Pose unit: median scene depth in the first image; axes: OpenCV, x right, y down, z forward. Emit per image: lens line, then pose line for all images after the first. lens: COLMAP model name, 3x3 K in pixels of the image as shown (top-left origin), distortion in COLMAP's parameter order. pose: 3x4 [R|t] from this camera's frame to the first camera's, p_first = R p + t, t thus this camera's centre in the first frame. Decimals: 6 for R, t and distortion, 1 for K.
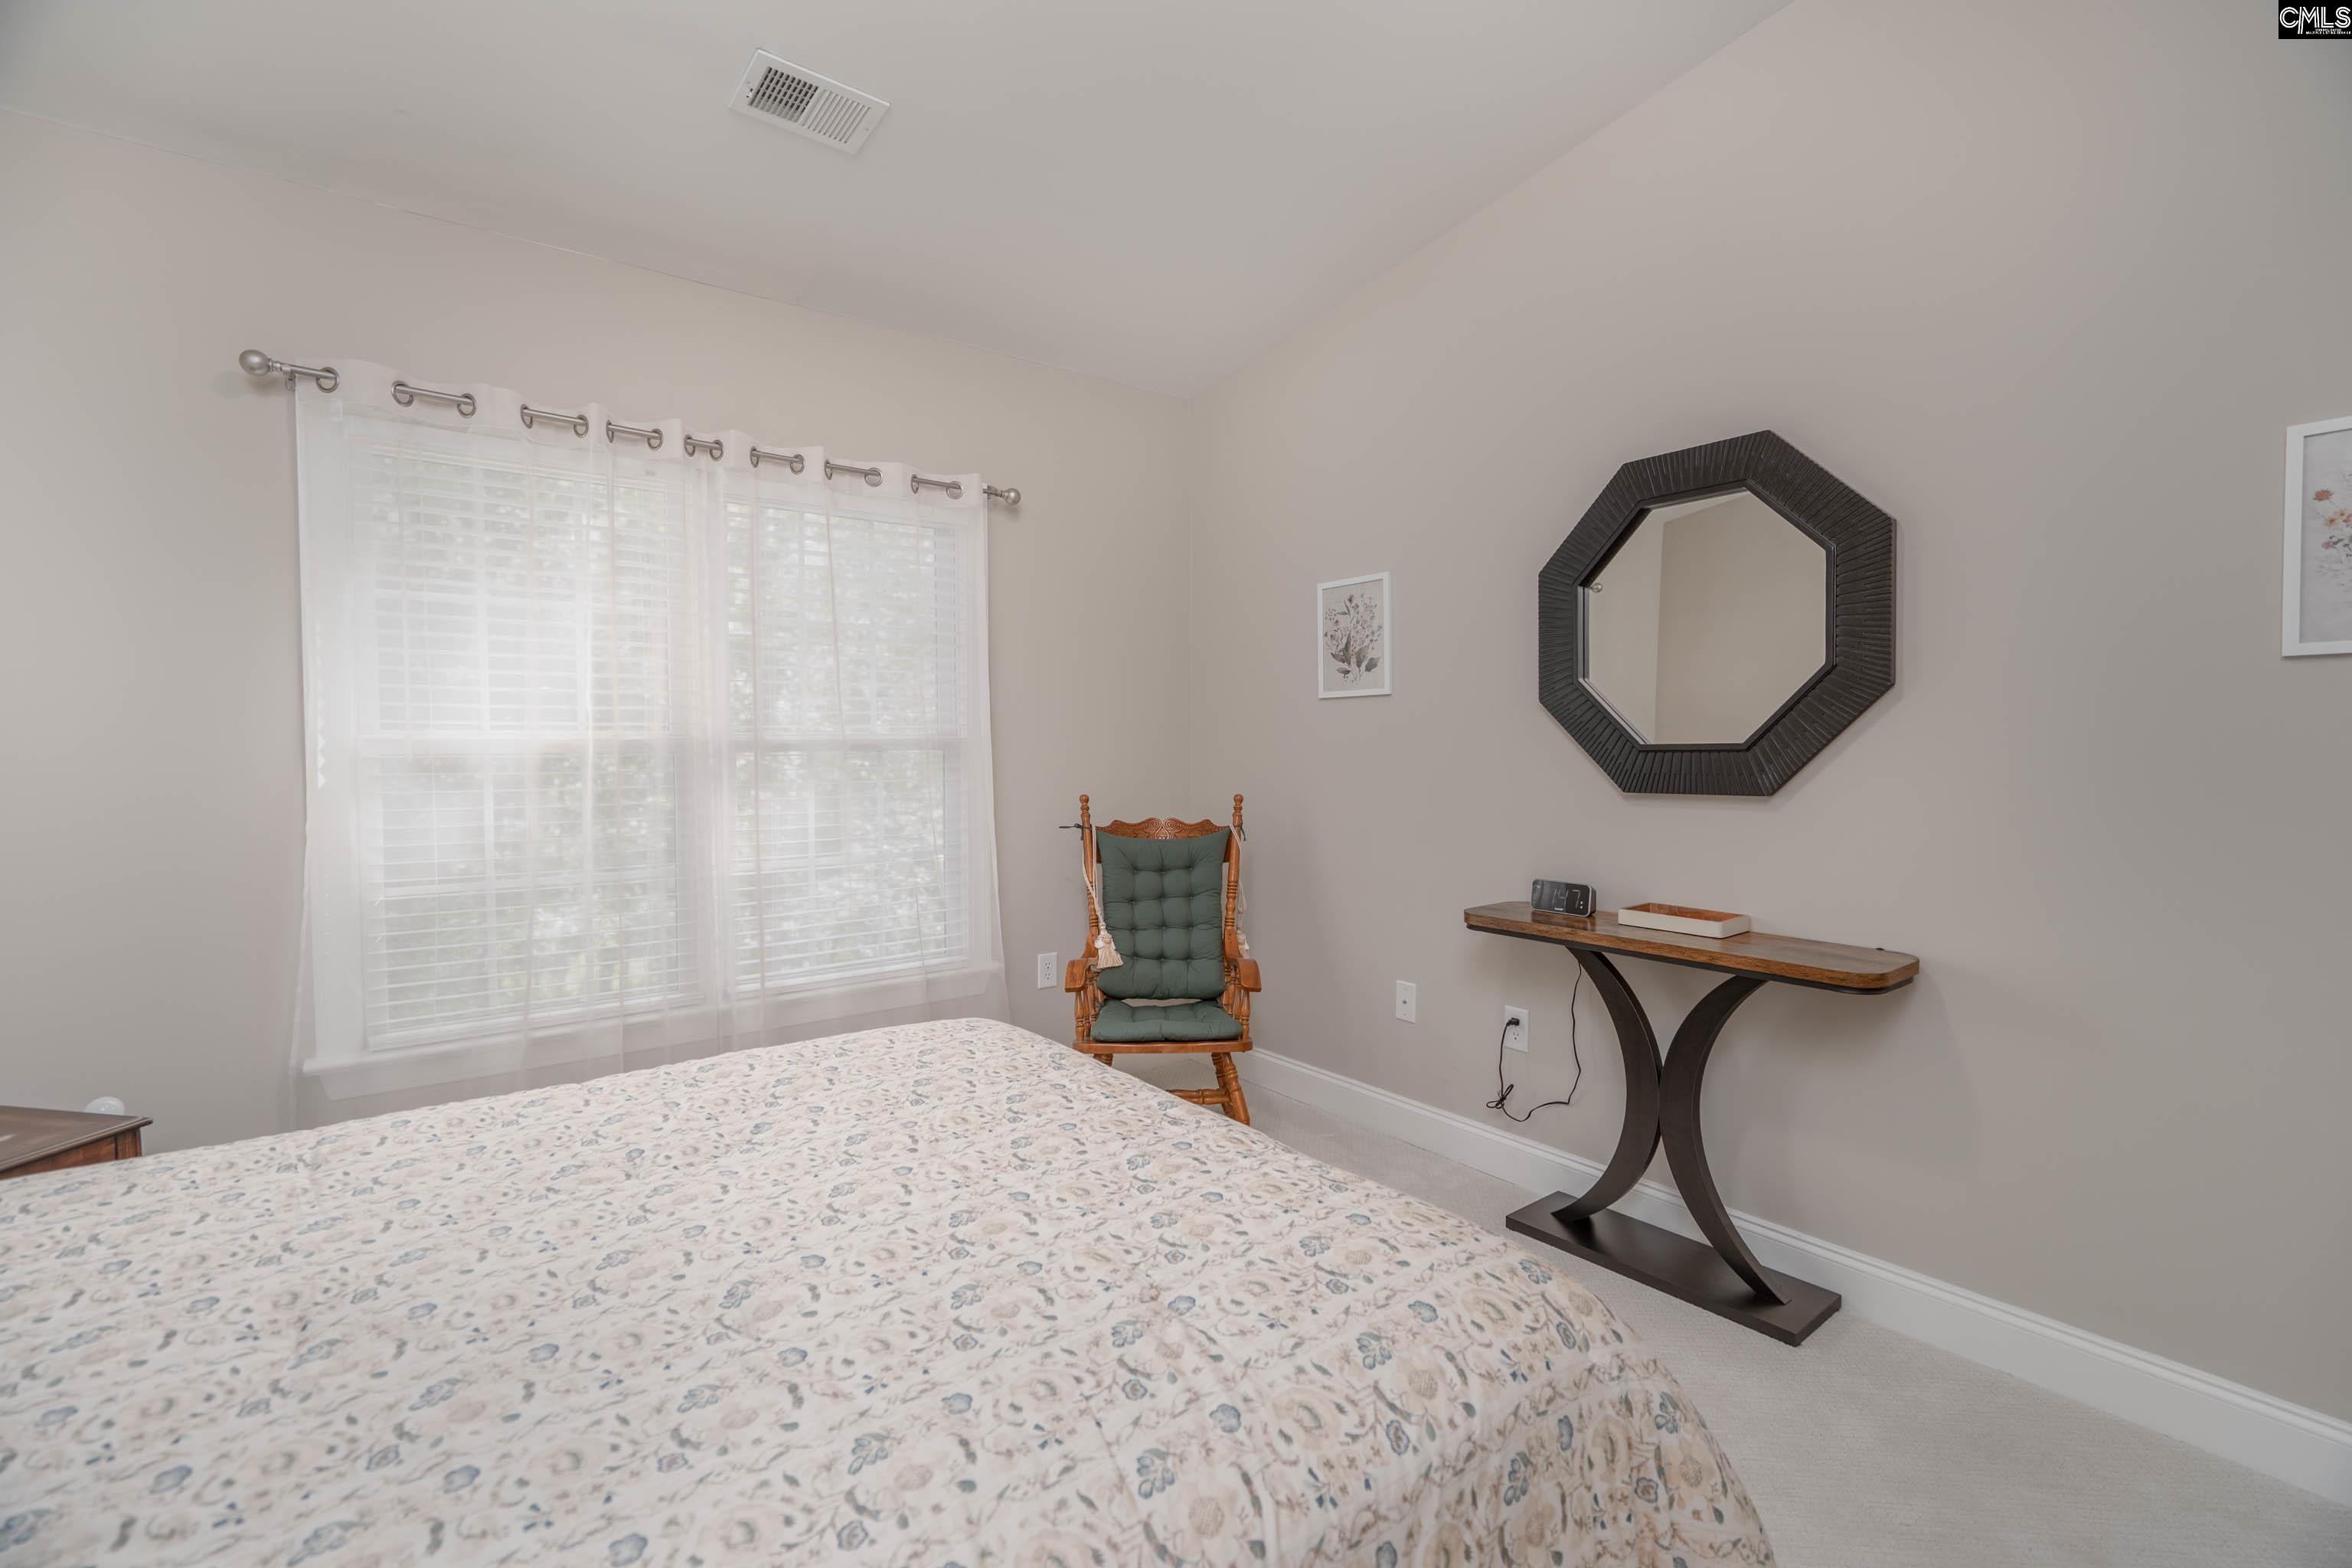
lens RADIAL K [[1059.7, 0, 1175.6], [0, 1059.7, 779.9], [0, 0, 1]] dist [-0.004812, 0.002254]
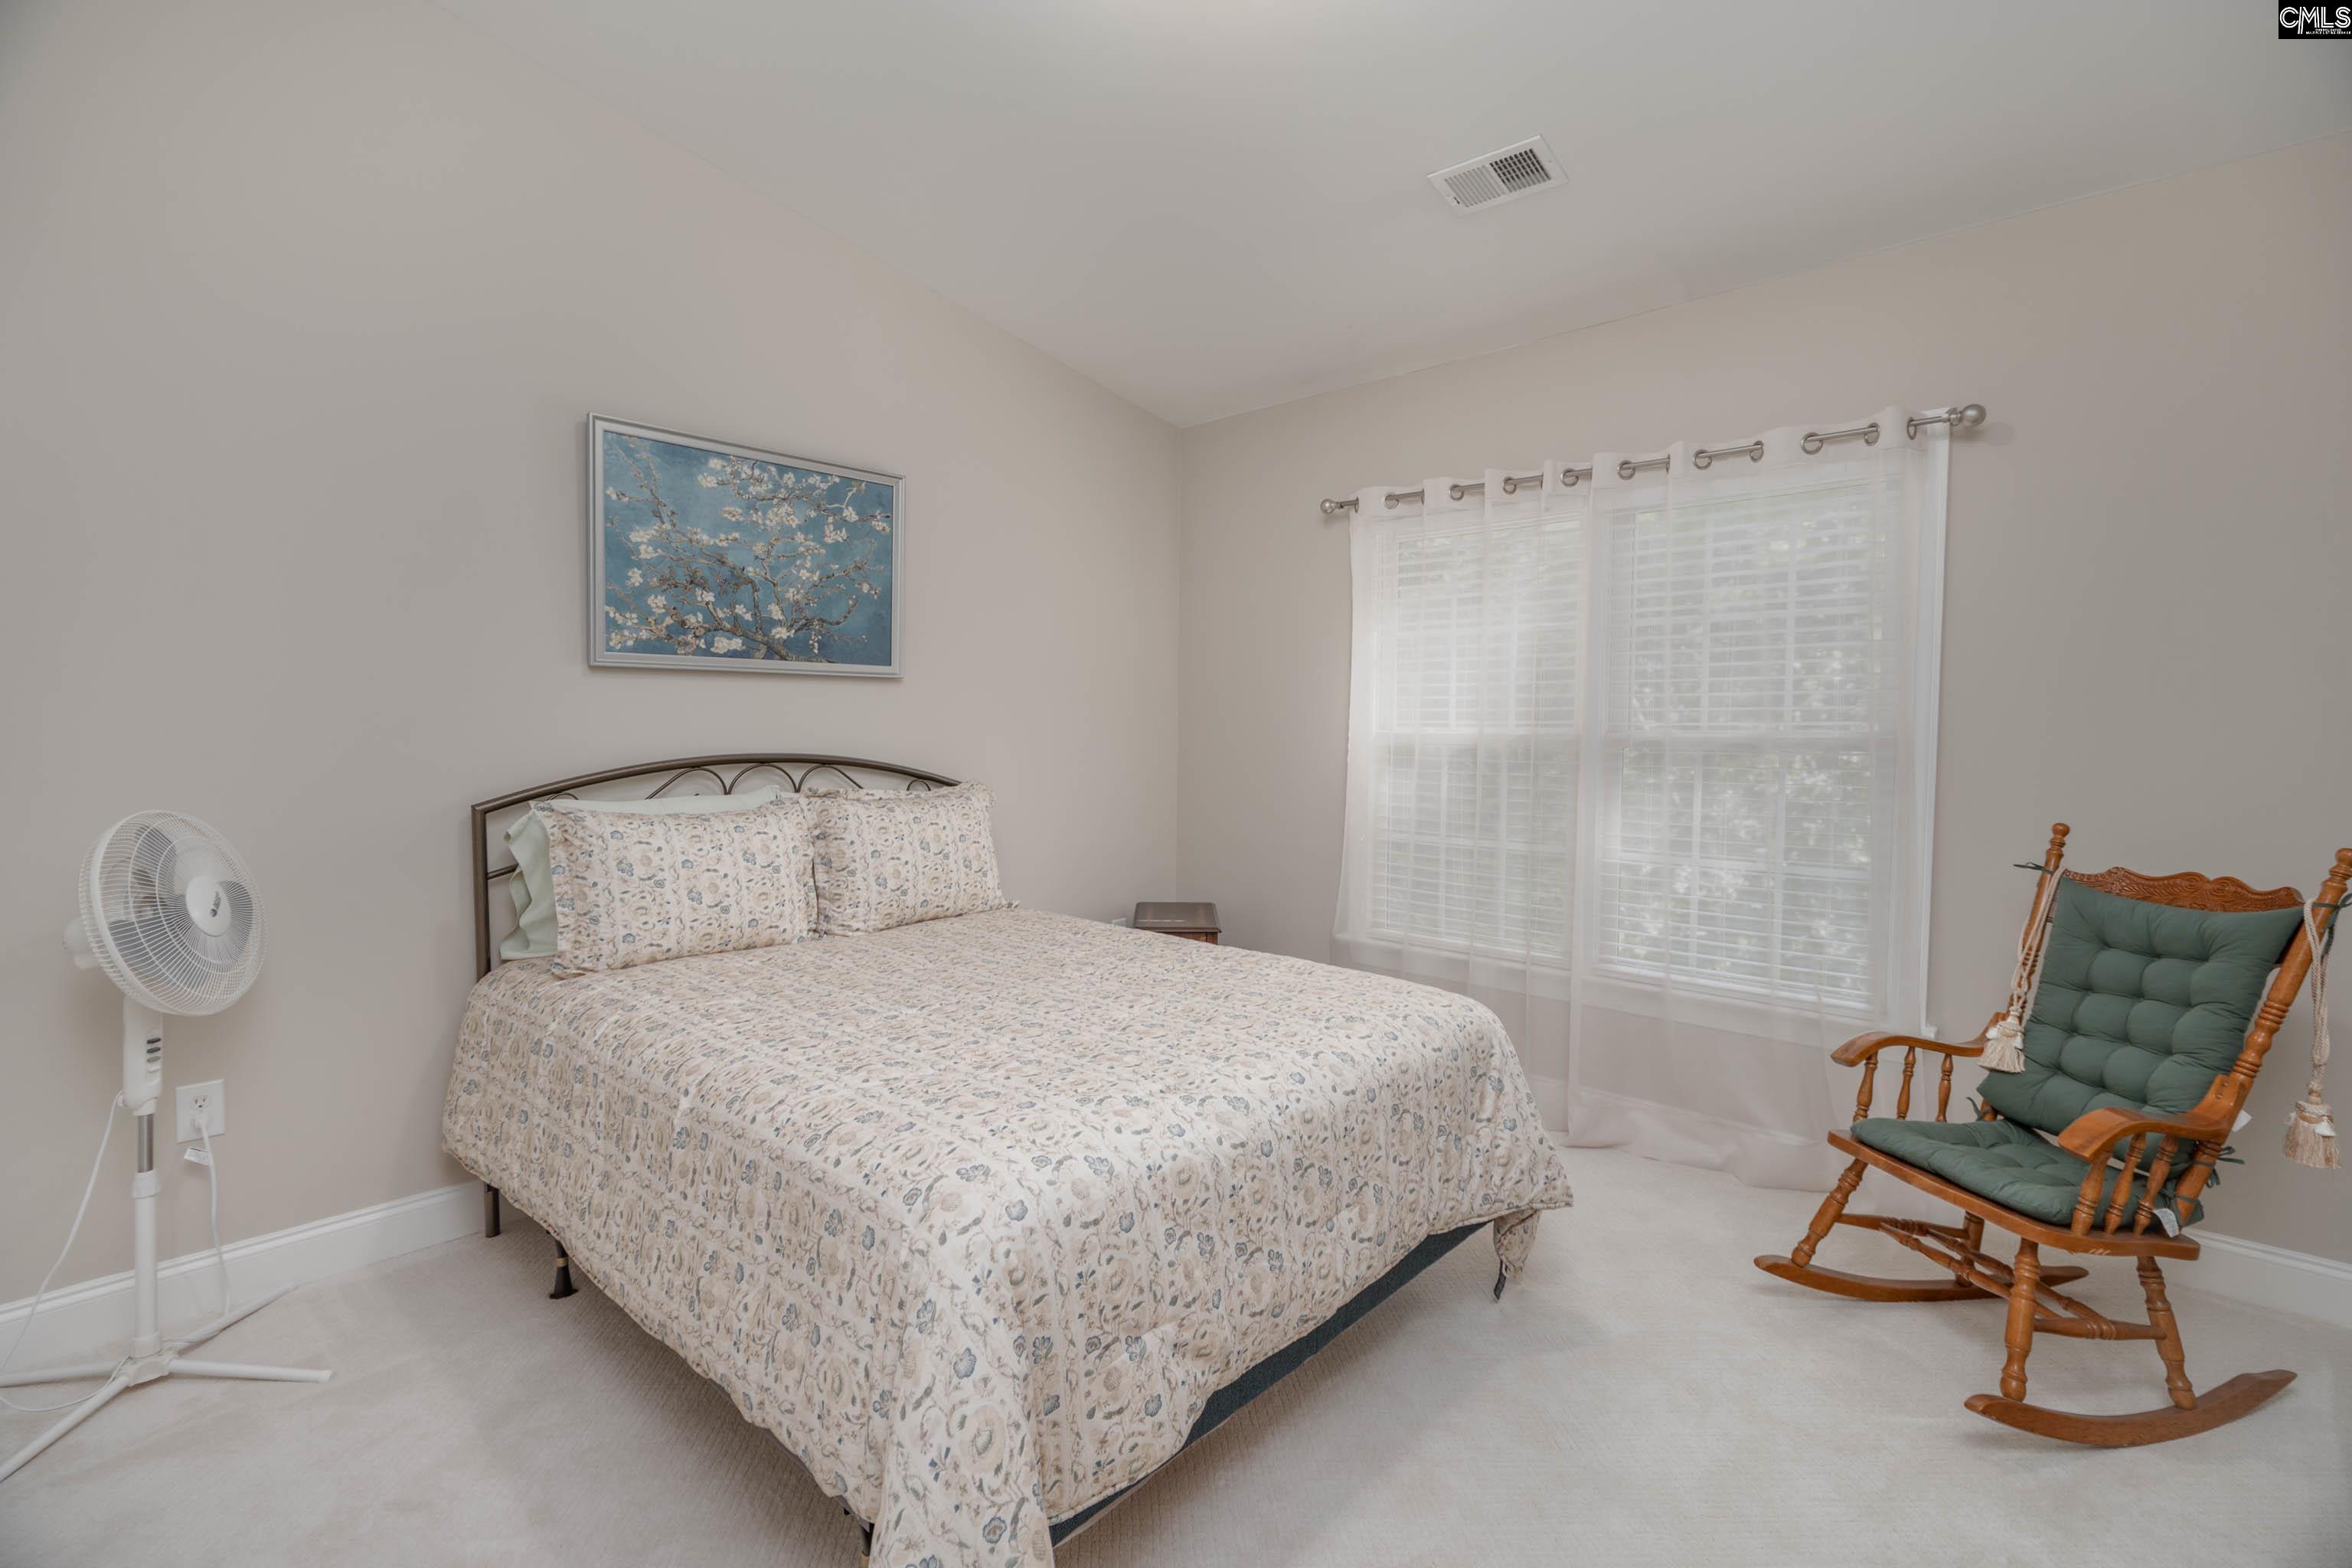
lens RADIAL K [[1059.7, 0, 1195.2], [0, 1059.7, 787.2], [0, 0, 1]] dist [-0.004812, 0.002254]
pose [[0.162796, 0.044350, -0.985663, 0.514379], [-0.062797, 0.997430, 0.034508, 0.002888], [0.984659, 0.056279, 0.165162, 0.358158]]
